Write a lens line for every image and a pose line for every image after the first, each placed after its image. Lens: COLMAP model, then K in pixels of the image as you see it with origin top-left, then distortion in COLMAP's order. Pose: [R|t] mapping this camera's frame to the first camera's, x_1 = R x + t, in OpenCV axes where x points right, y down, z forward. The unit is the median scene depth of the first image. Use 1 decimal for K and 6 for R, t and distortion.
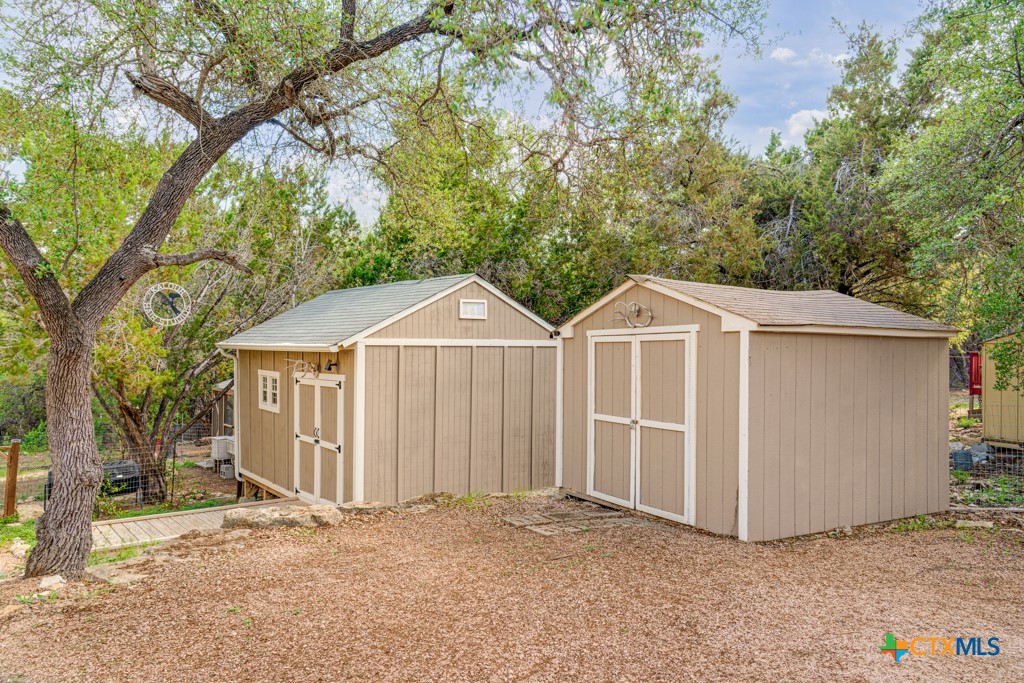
lens RADIAL K [[716.8, 0, 510.8], [0, 716.8, 341.2], [0, 0, 1]] dist [-0.005711, -0.001075]
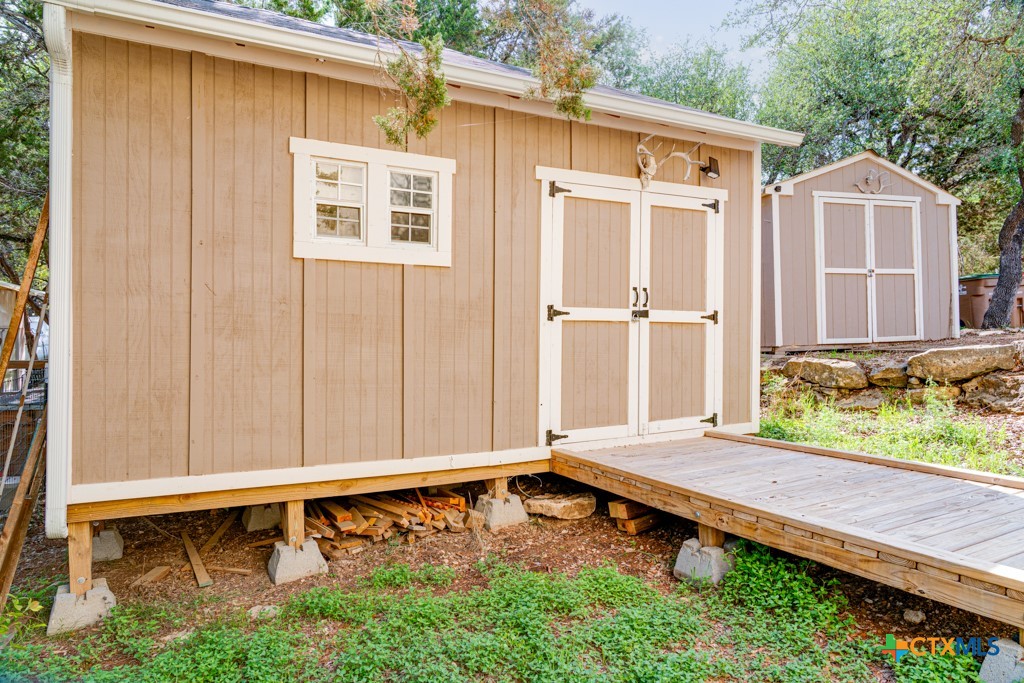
lens RADIAL K [[716.8, 0, 511.0], [0, 716.8, 337.4], [0, 0, 1]] dist [-0.005711, -0.001075]
pose [[0.134093, 0.000294, 0.990969, -1.012845], [0.009409, 0.999955, -0.001570, 0.202116], [-0.990924, 0.009535, 0.134084, 1.317763]]
